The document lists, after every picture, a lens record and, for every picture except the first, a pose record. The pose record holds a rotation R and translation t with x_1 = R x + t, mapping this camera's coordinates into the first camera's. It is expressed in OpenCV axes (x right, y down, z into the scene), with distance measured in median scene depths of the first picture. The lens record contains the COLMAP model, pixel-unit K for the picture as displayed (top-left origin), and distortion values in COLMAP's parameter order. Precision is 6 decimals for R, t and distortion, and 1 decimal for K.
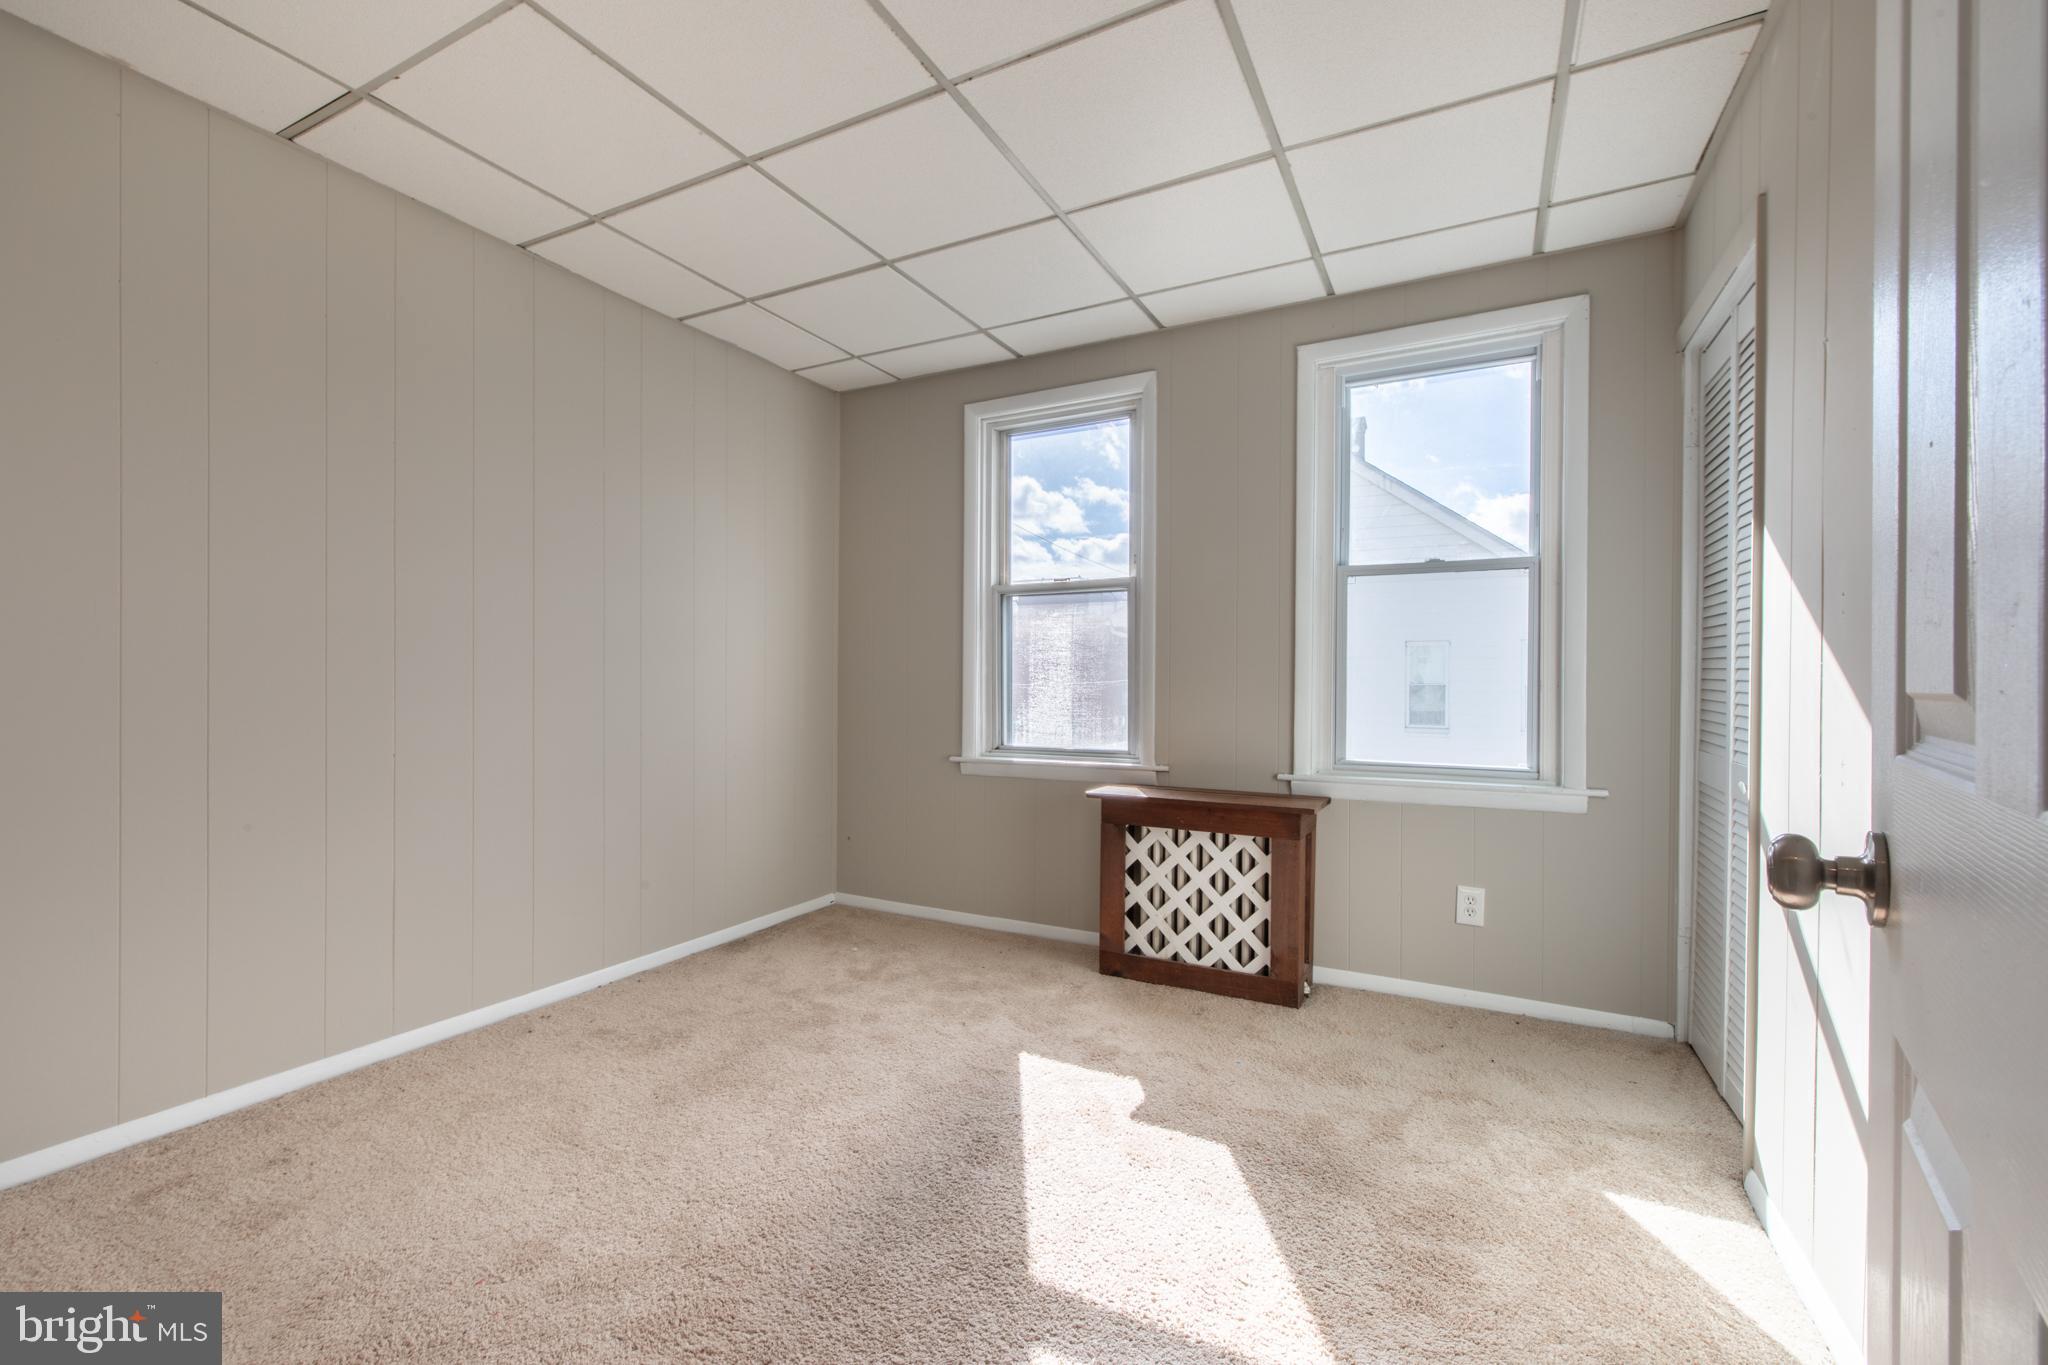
lens RADIAL K [[887.9, 0, 1020.0], [0, 887.9, 688.6], [0, 0, 1]] dist [0.000583, 0.000954]
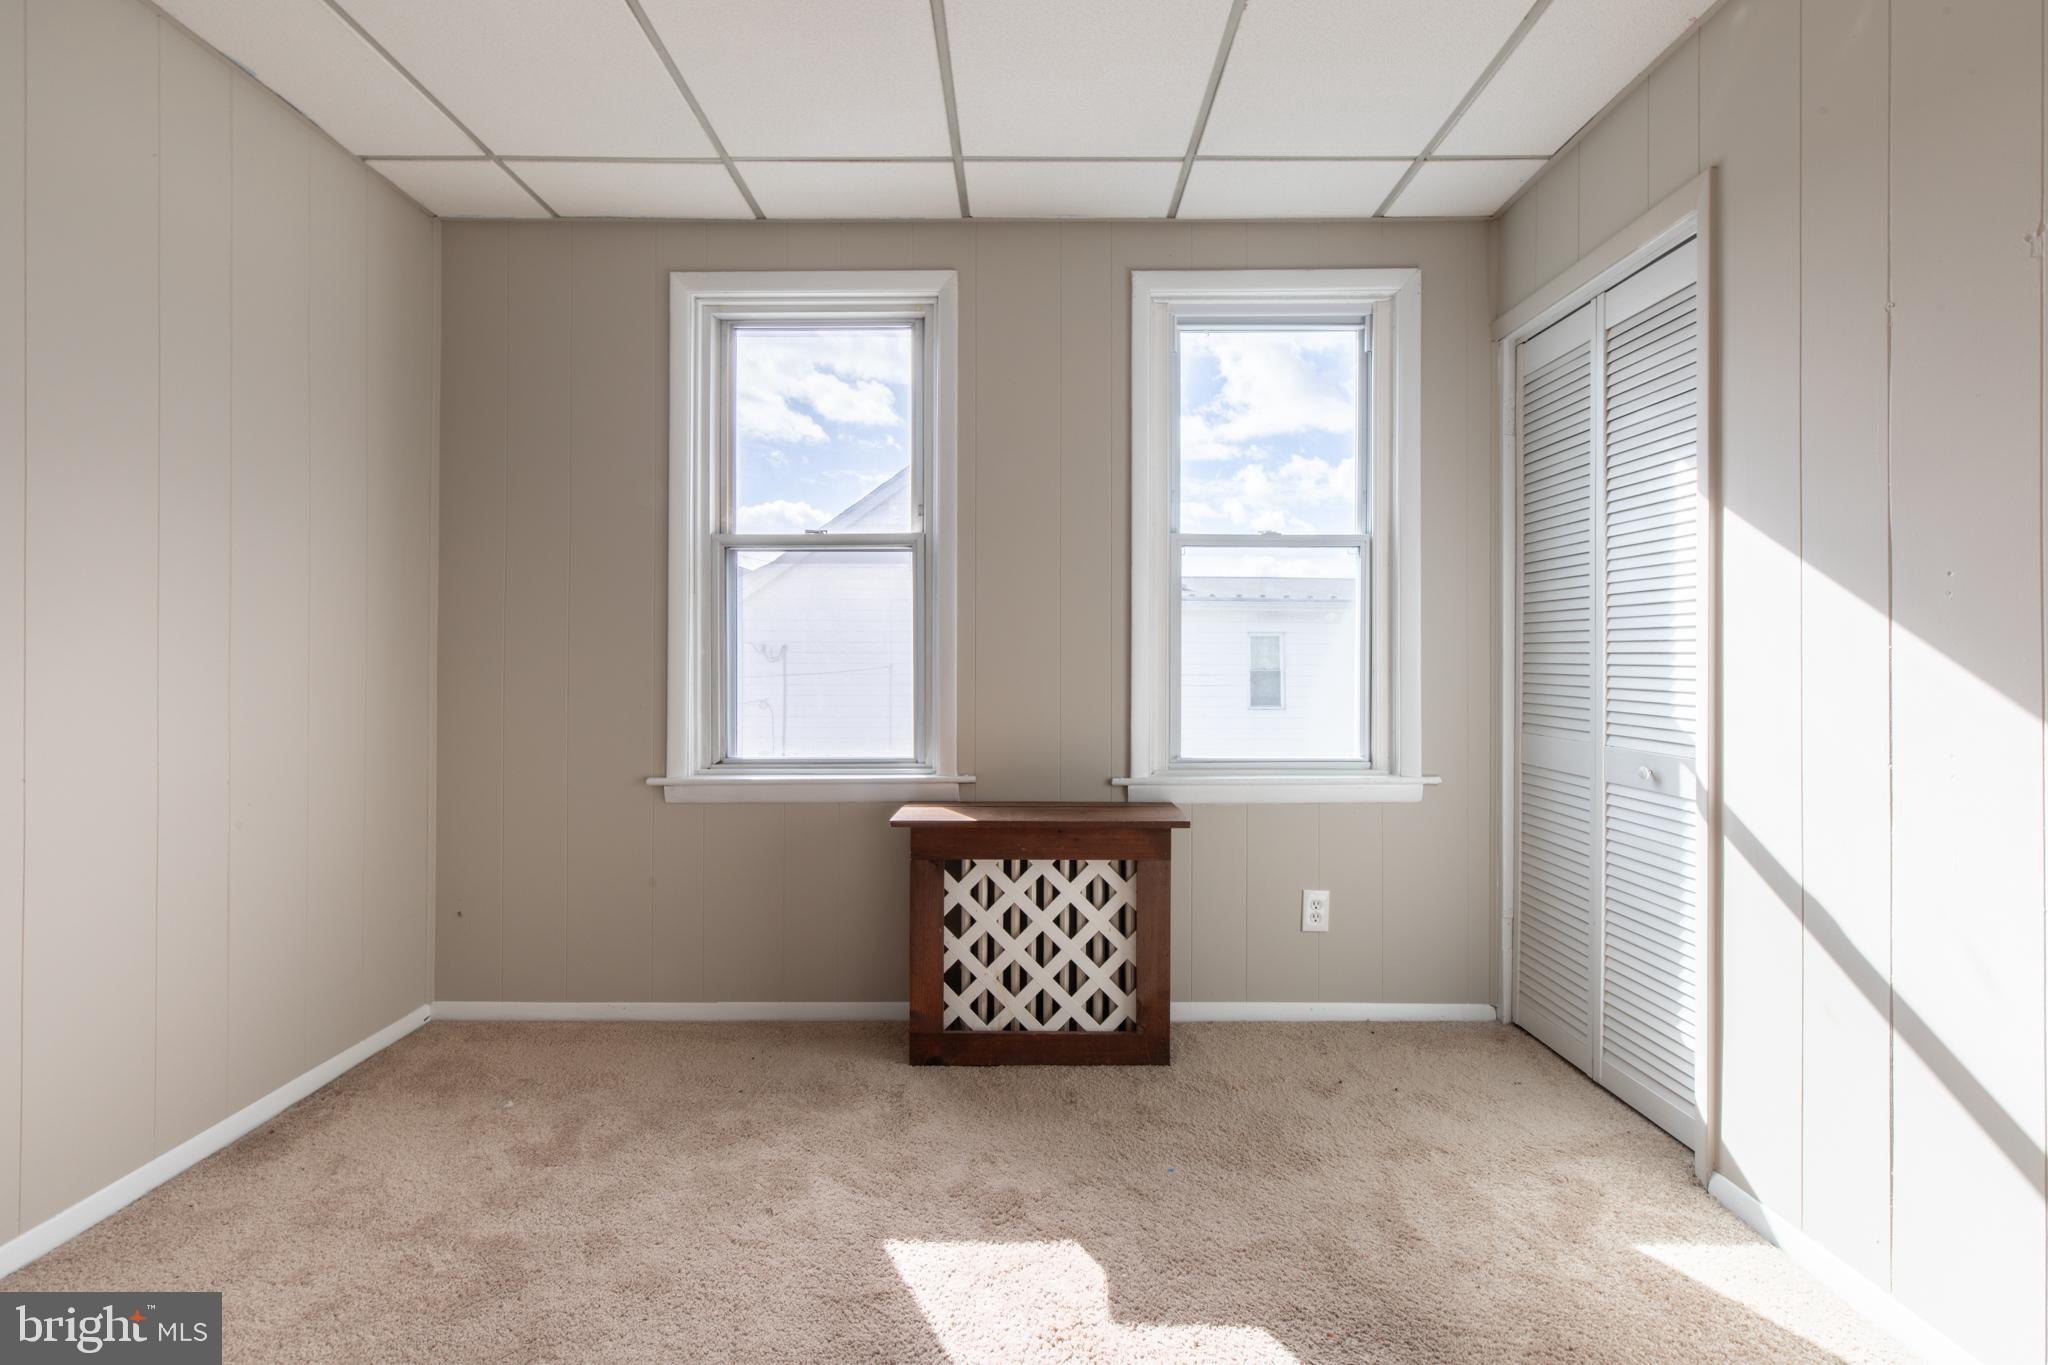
lens RADIAL K [[887.9, 0, 1024.9], [0, 887.9, 660.5], [0, 0, 1]] dist [0.000583, 0.000954]
pose [[0.878760, -0.002666, 0.477256, -0.189025], [0.008199, 0.999921, -0.009511, -0.007366], [-0.477193, 0.012271, 0.878713, 0.323891]]
